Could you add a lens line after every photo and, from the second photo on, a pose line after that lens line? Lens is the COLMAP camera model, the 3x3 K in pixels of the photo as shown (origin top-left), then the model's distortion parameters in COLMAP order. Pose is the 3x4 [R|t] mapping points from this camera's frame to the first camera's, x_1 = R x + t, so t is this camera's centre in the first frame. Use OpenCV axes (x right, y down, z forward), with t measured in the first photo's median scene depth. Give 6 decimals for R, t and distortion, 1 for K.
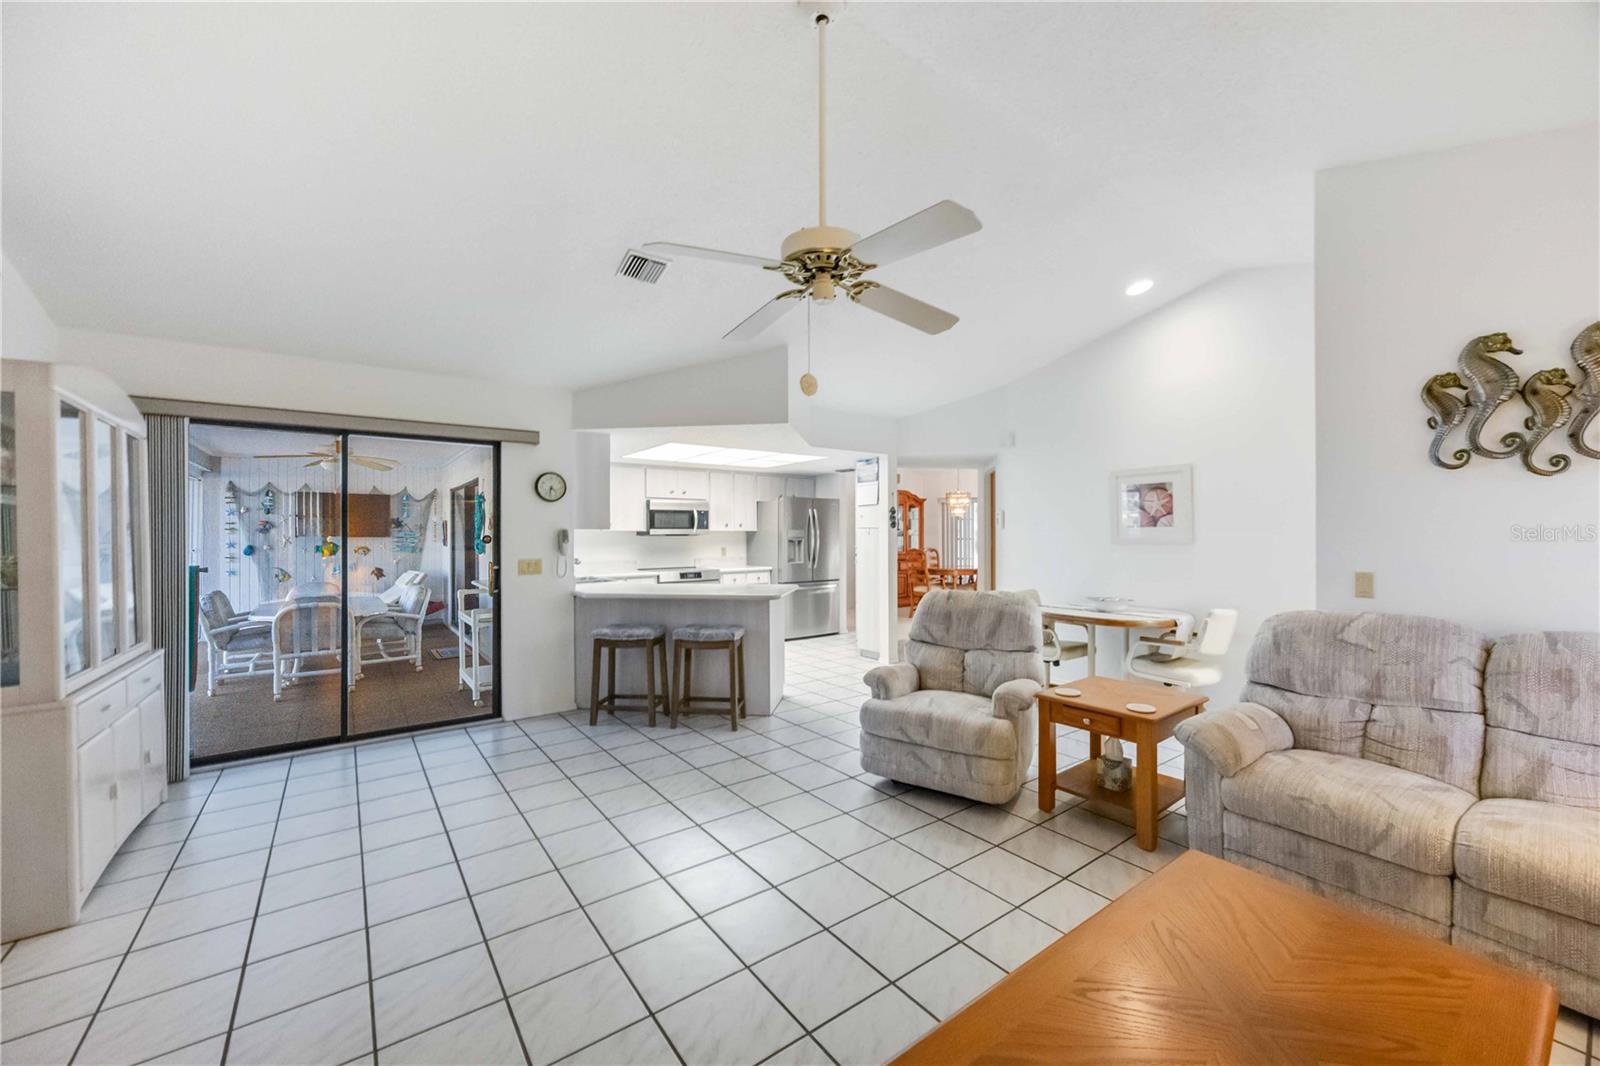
lens RADIAL K [[618.9, 0, 800.0], [0, 618.9, 533.0], [0, 0, 1]] dist [-0.011554, 0.000352]
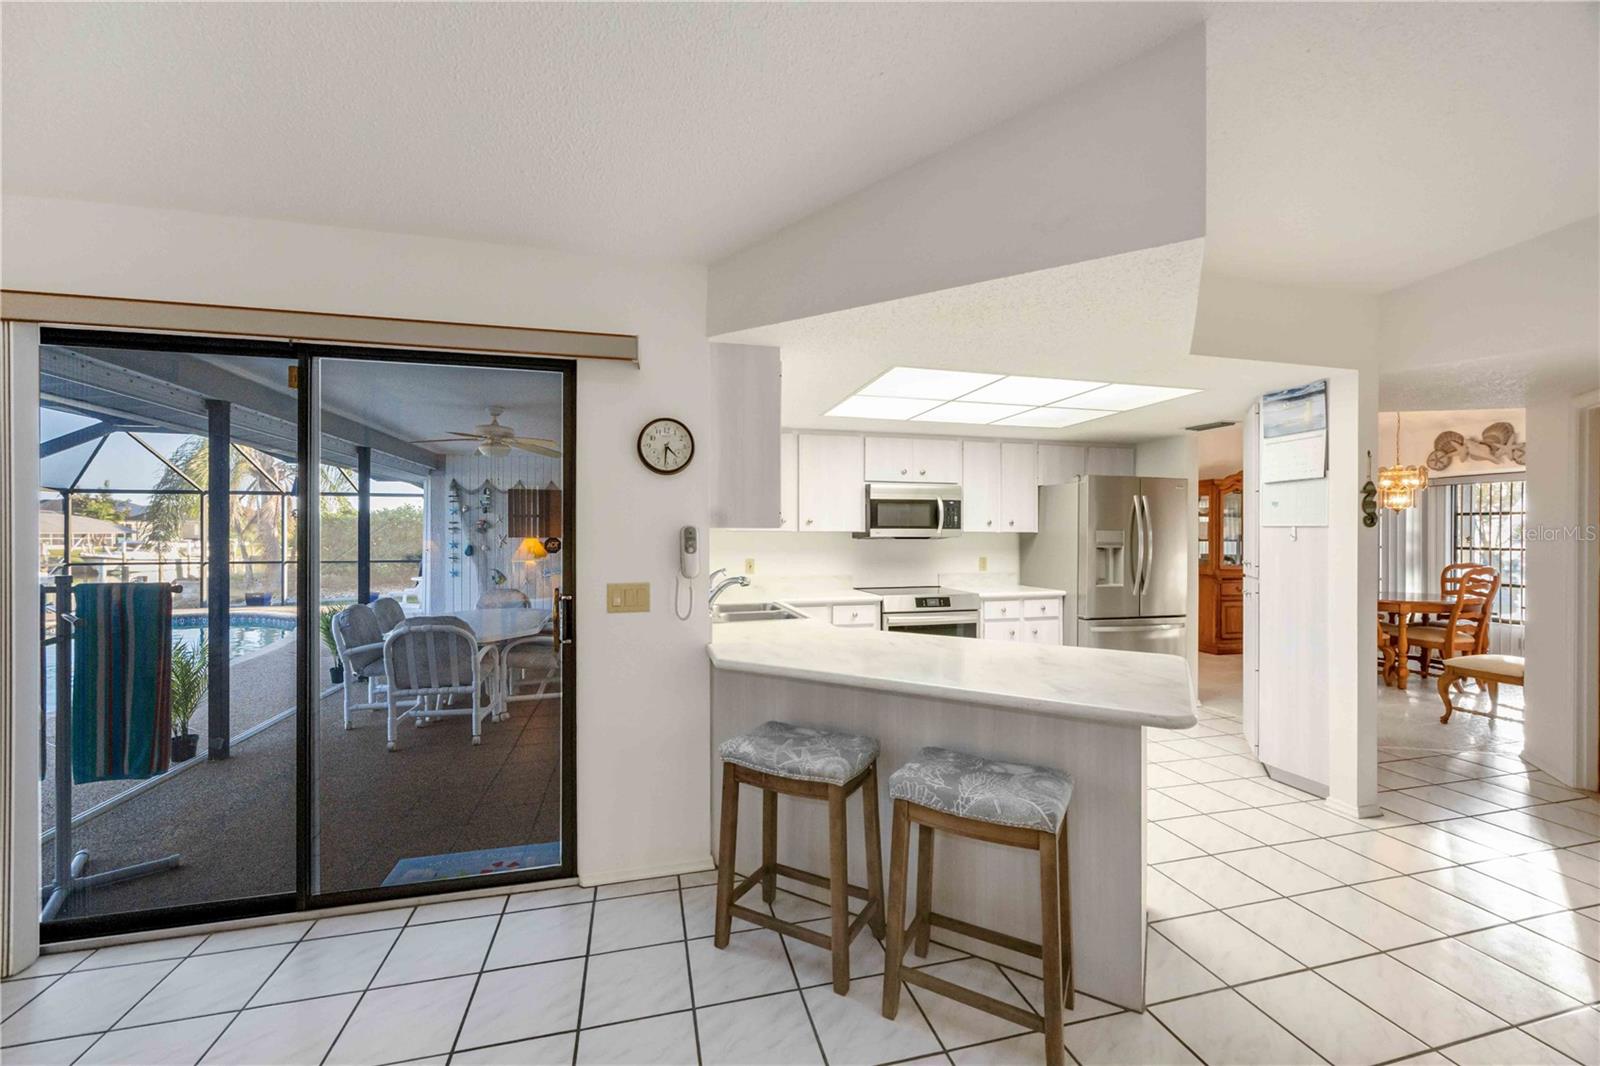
lens RADIAL K [[618.9, 0, 800.0], [0, 618.9, 533.0], [0, 0, 1]] dist [-0.011554, 0.000352]
pose [[0.926888, 0.003584, -0.375321, -0.064988], [-0.004662, 0.999987, -0.001966, -0.000105], [0.375309, 0.003572, 0.926893, 0.360474]]
